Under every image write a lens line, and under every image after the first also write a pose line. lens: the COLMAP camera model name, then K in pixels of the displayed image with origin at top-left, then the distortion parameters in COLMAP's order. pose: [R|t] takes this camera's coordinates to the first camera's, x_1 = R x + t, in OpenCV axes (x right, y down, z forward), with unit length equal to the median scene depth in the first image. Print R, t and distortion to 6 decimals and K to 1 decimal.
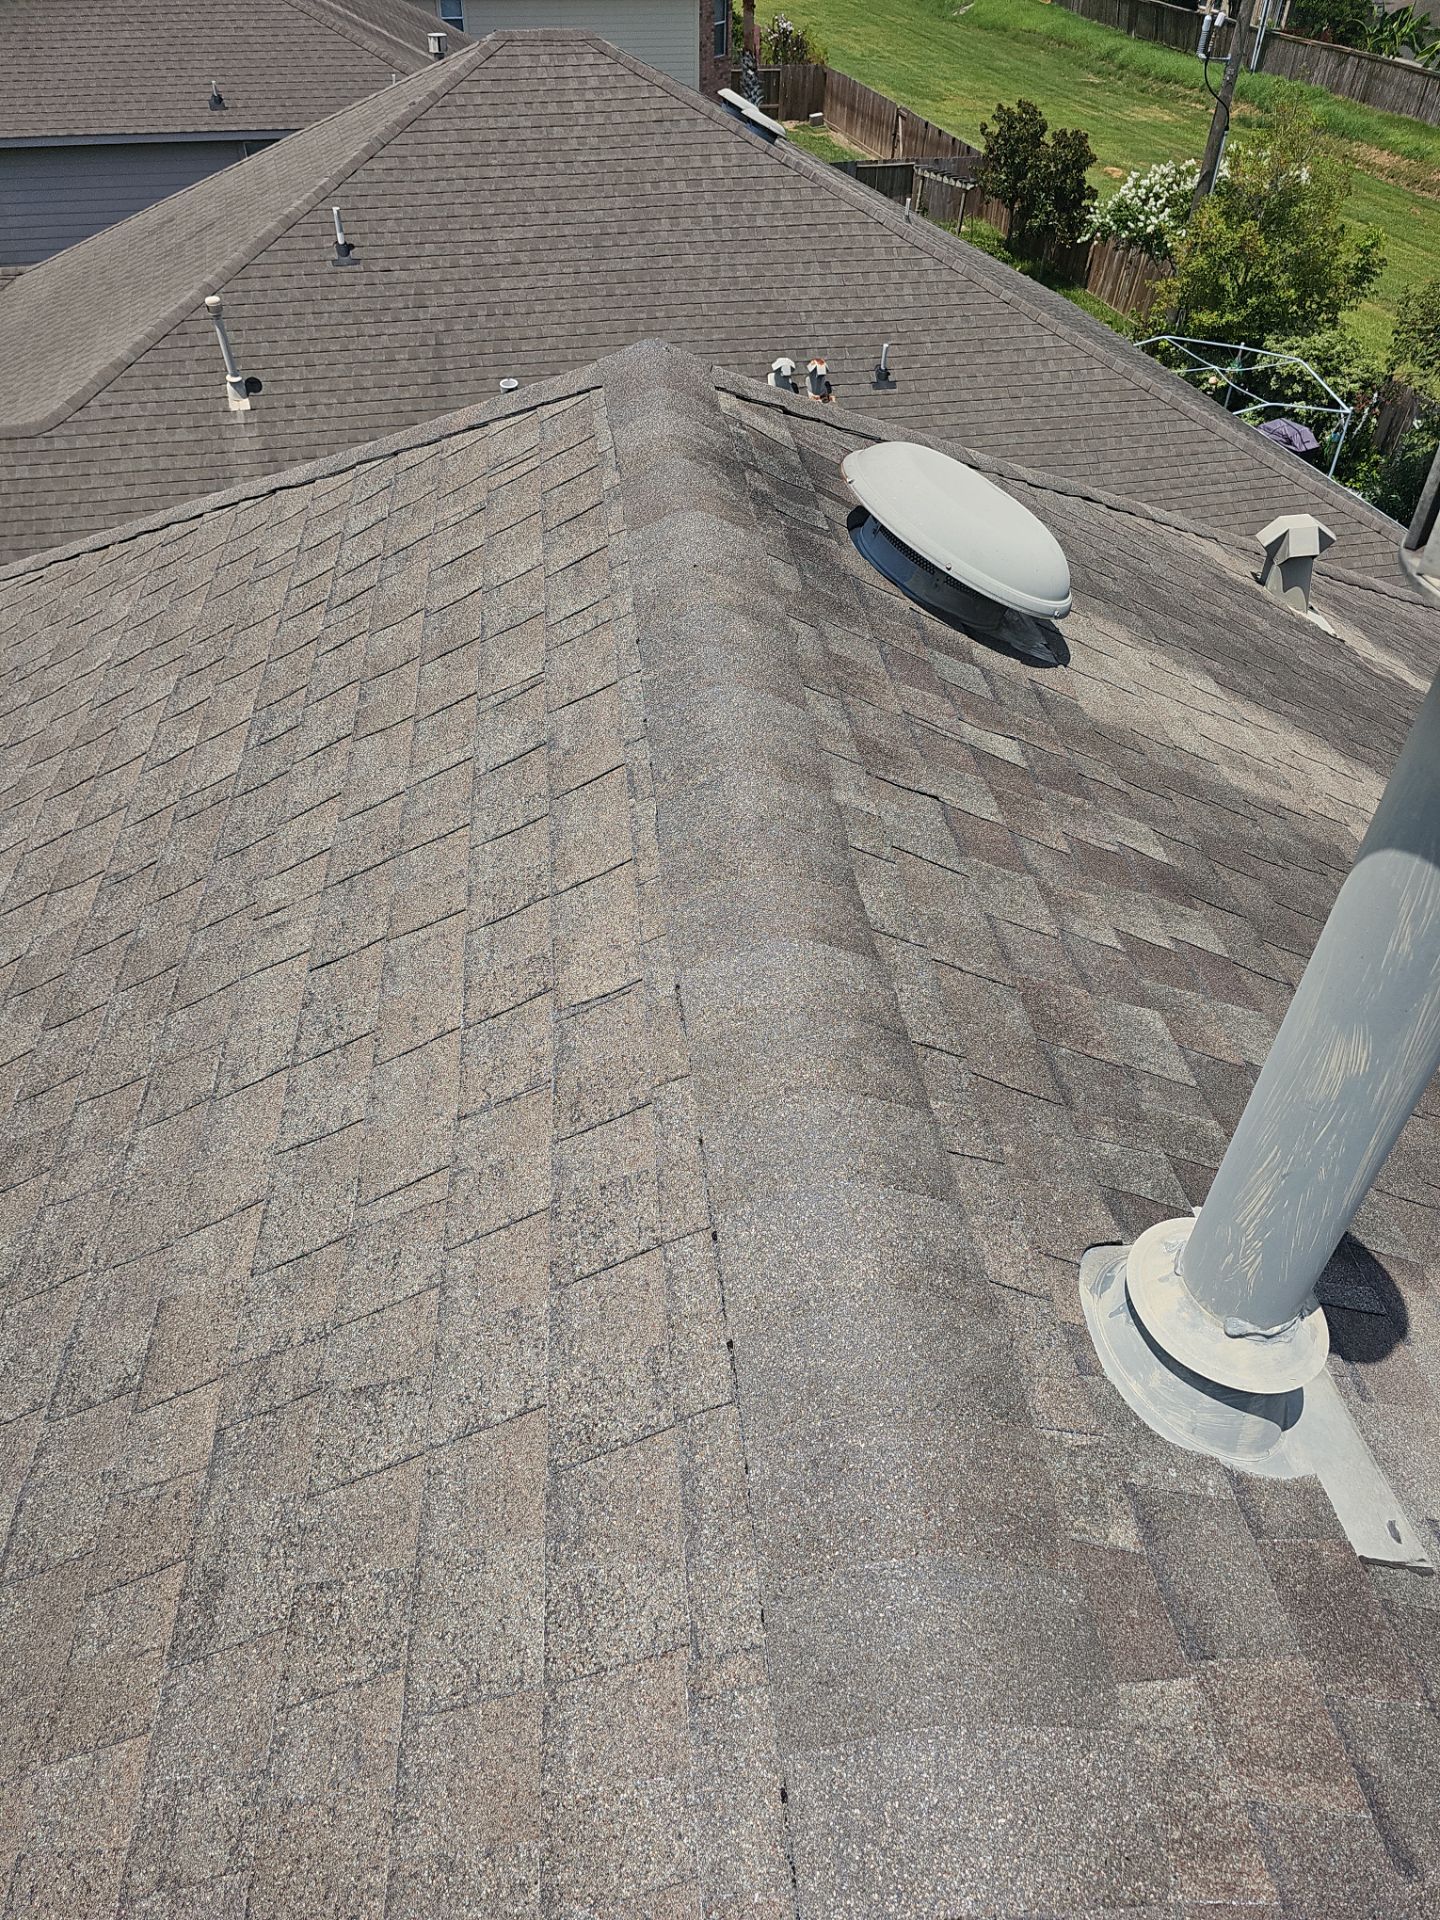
lens RADIAL K [[1323.1, 0, 725.6], [0, 1323.1, 970.9], [0, 0, 1]] dist [0.067421, -0.055559]
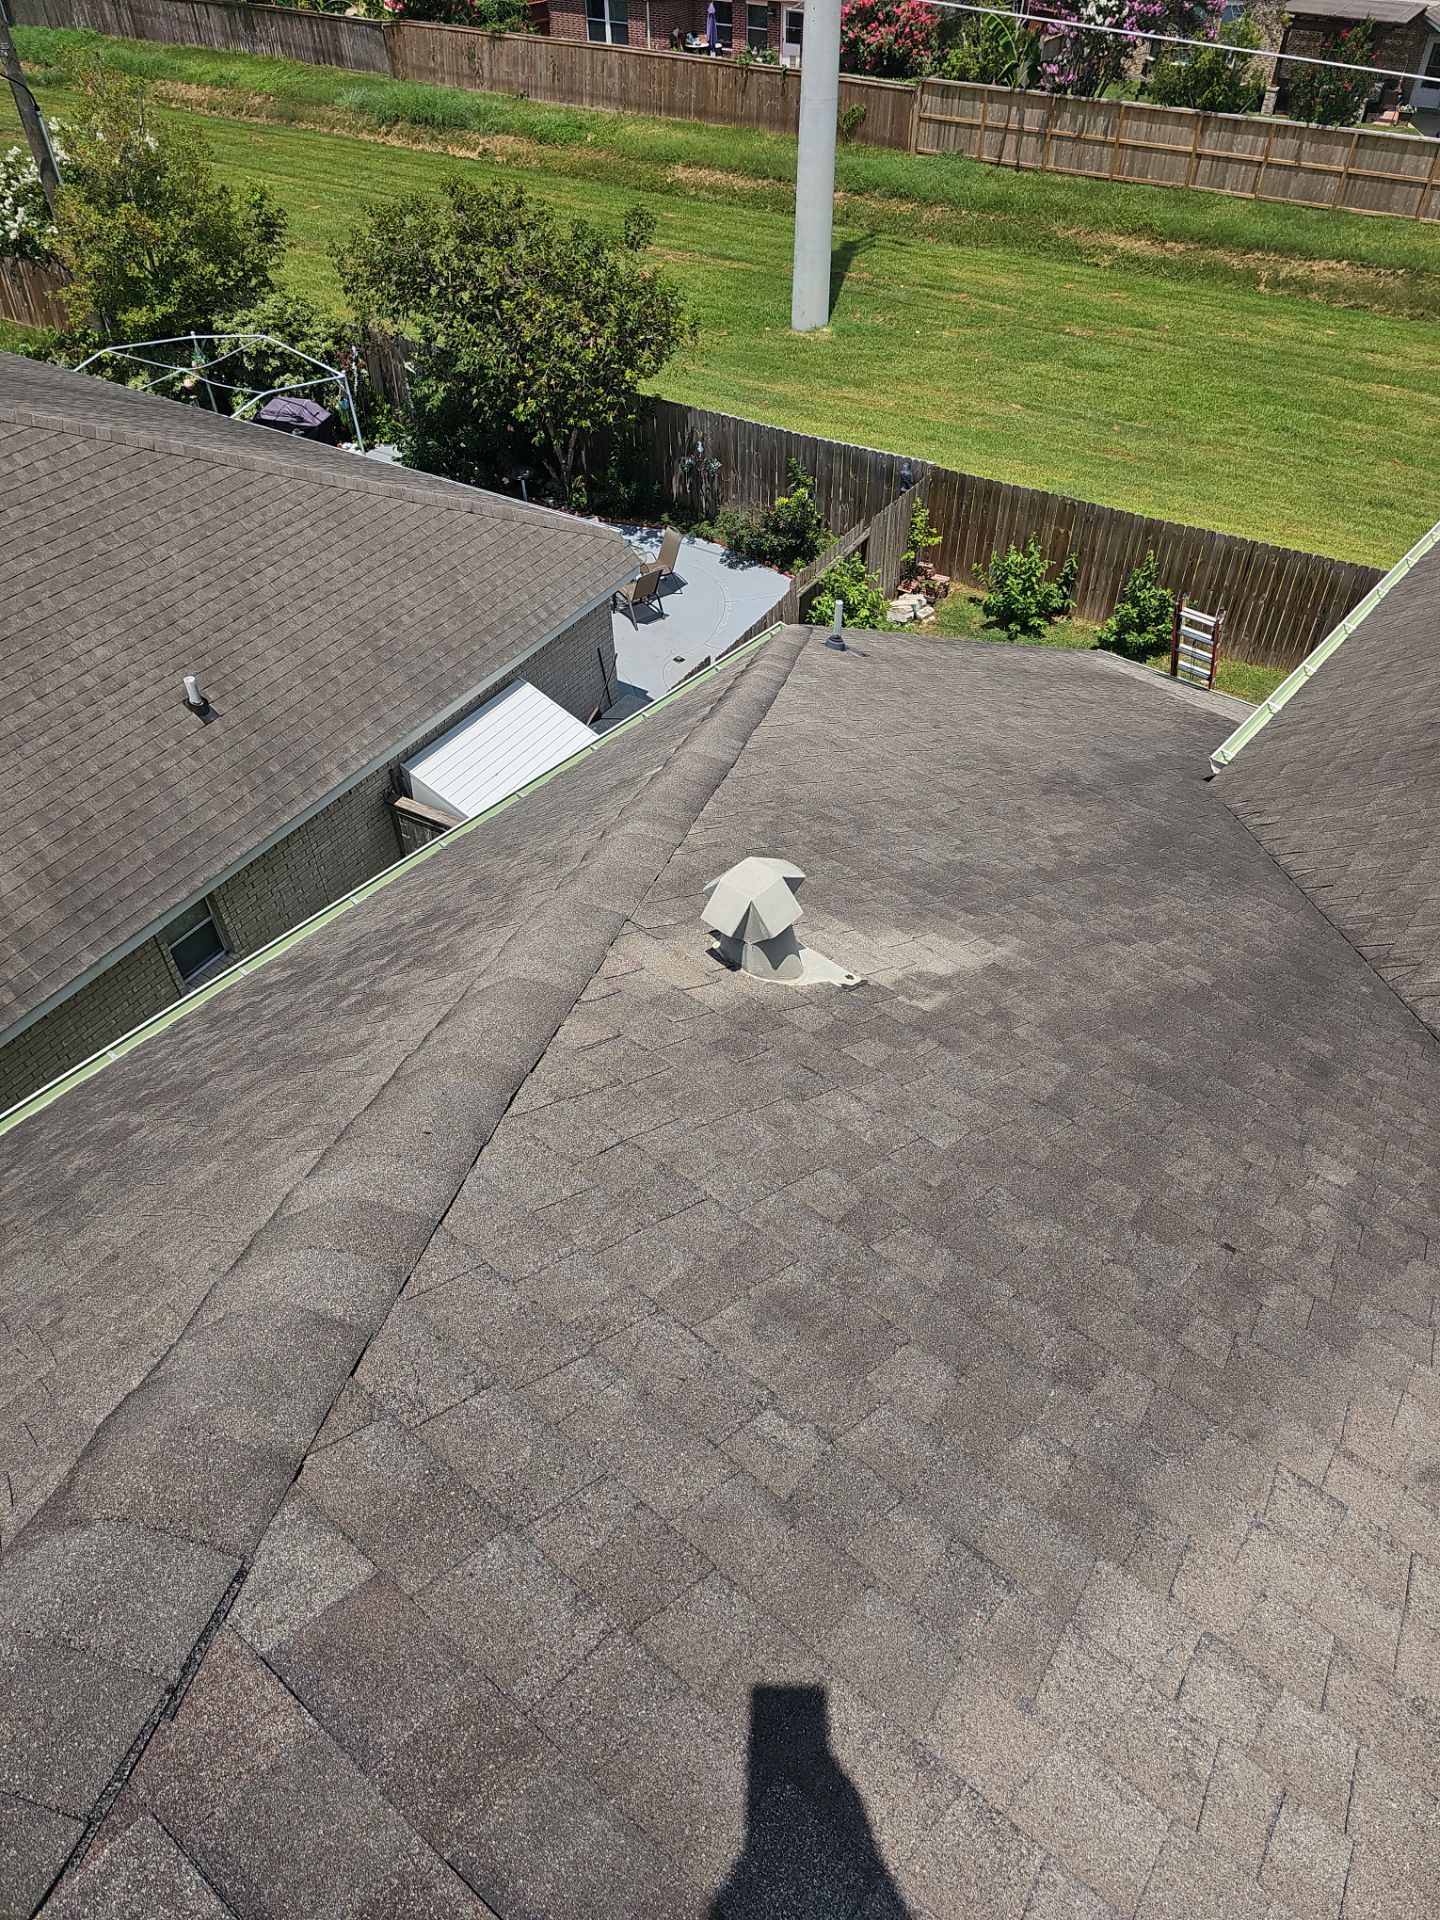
lens RADIAL K [[1290.8, 0, 738.2], [0, 1290.8, 945.3], [0, 0, 1]] dist [0.074589, -0.056416]
pose [[0.723865, -0.505072, 0.470023, 0.025383], [0.488879, 0.856191, 0.167132, -0.083928], [-0.486844, 0.108804, 0.866686, 0.099302]]
